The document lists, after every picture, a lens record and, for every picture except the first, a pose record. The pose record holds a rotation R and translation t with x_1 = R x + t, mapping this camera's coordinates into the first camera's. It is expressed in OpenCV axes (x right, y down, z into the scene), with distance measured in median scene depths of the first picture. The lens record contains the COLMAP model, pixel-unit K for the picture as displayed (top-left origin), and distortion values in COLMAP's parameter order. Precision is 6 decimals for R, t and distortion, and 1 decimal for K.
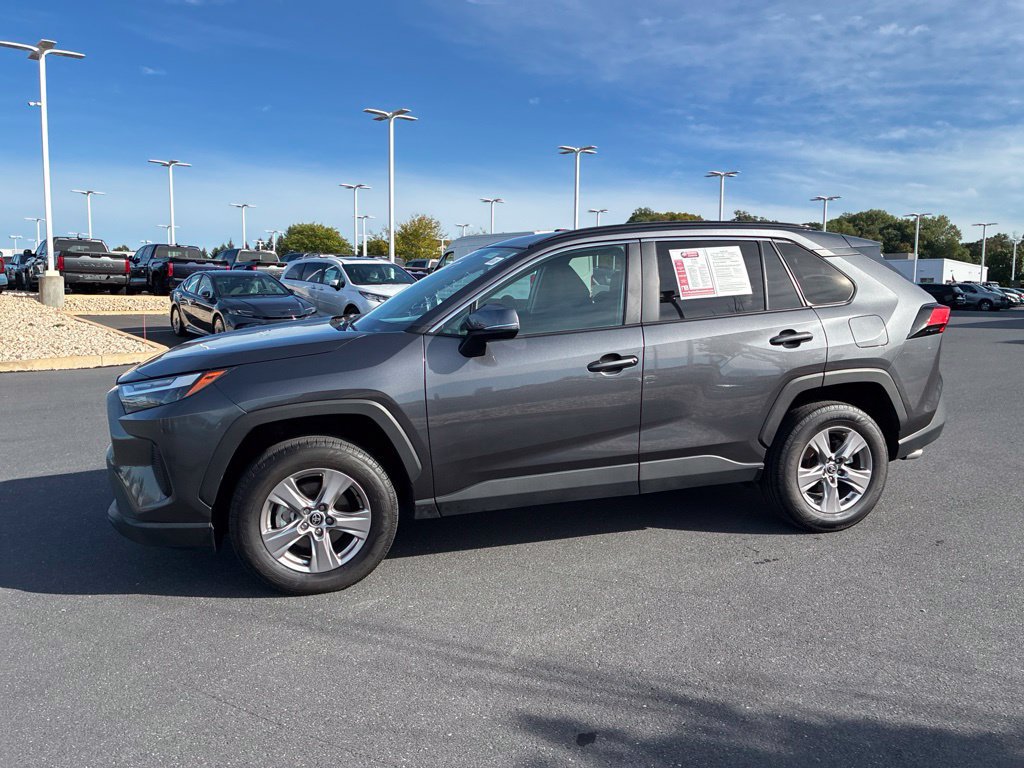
lens RADIAL K [[769.6, 0, 513.9], [0, 769.6, 385.9], [0, 0, 1]] dist [0.022070, -0.019785]
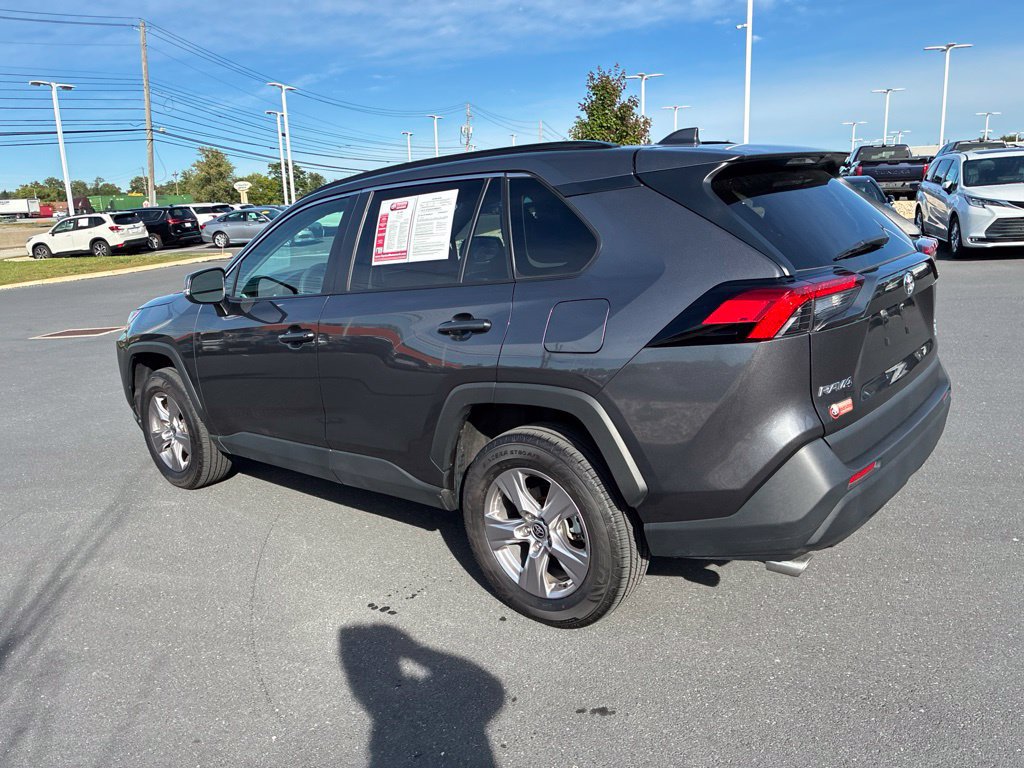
lens RADIAL K [[769.2, 0, 515.8], [0, 769.2, 383.5], [0, 0, 1]] dist [0.047321, -0.065176]
pose [[0.549024, 0.160432, -0.820265, 0.944145], [-0.056453, 0.986282, 0.155117, -0.119014], [0.833898, -0.038857, 0.550549, 0.650674]]
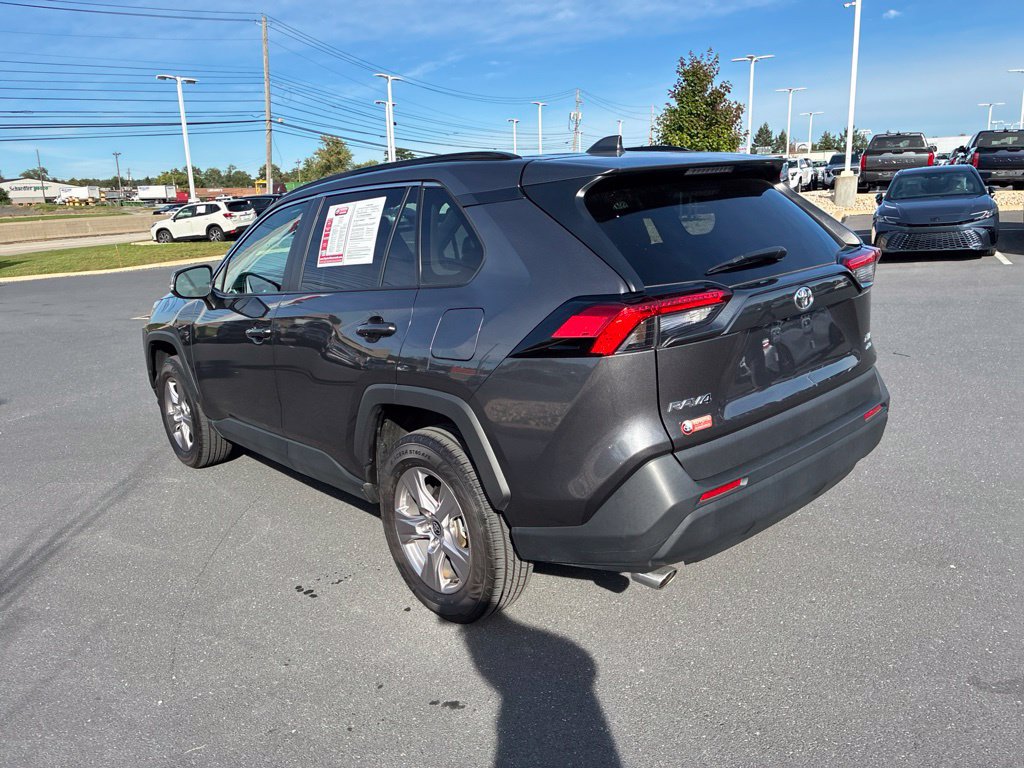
lens RADIAL K [[773.0, 0, 513.8], [0, 773.0, 381.4], [0, 0, 1]] dist [0.022887, -0.013162]
pose [[0.426442, 0.188626, -0.884628, 1.048678], [-0.067145, 0.981917, 0.177003, -0.148227], [0.902019, -0.016083, 0.431396, 0.793521]]
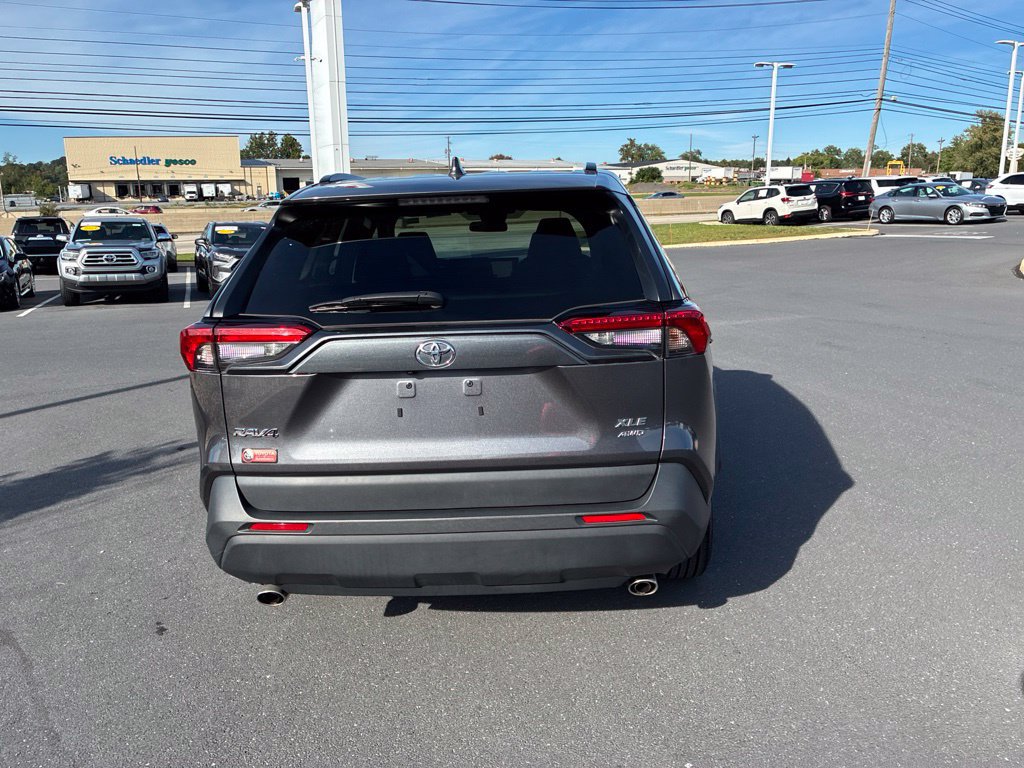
lens RADIAL K [[769.6, 0, 513.9], [0, 769.6, 385.9], [0, 0, 1]] dist [0.022070, -0.019785]
pose [[-0.303813, 0.228542, -0.924914, 1.072675], [-0.104367, 0.956976, 0.270746, -0.248888], [0.946998, 0.178786, -0.266889, 1.466893]]
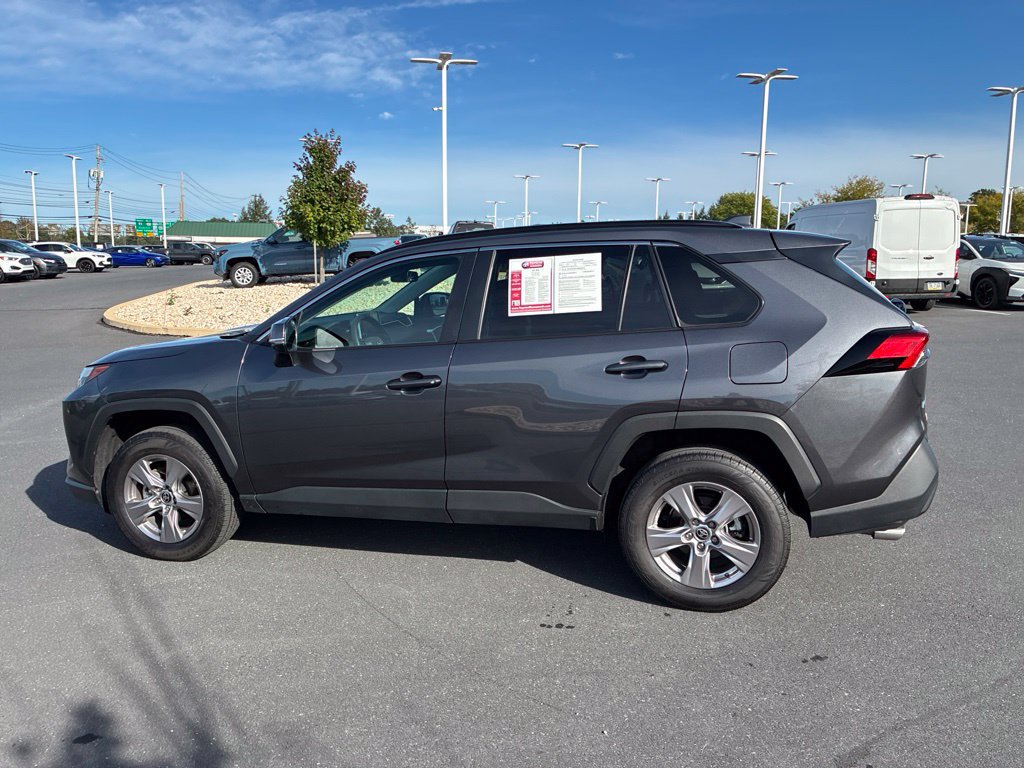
lens RADIAL K [[773.0, 0, 513.8], [0, 773.0, 381.4], [0, 0, 1]] dist [0.022887, -0.013162]
pose [[0.853141, 0.077583, -0.515880, 0.664380], [-0.060702, 0.996926, 0.049541, -0.078253], [0.518137, -0.010951, 0.855227, 0.227161]]
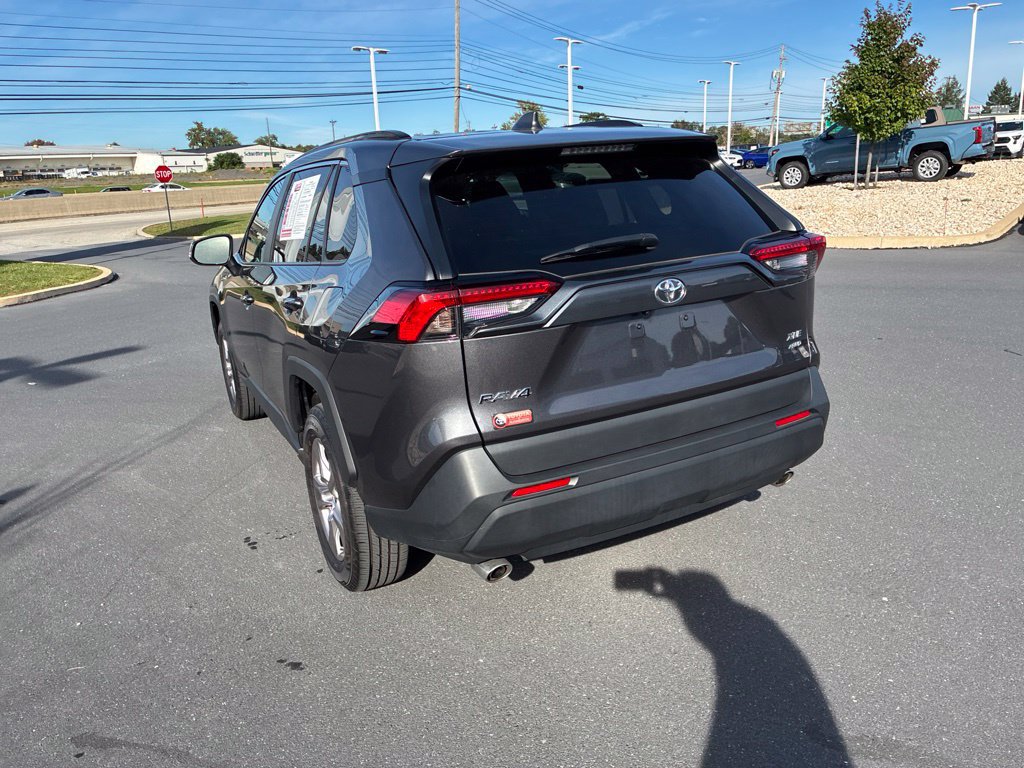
lens RADIAL K [[769.6, 0, 513.9], [0, 769.6, 385.9], [0, 0, 1]] dist [0.022070, -0.019785]
pose [[0.200163, 0.253201, -0.946480, 1.119507], [-0.079732, 0.967035, 0.241838, -0.179988], [0.976513, 0.027058, 0.213753, 1.037747]]
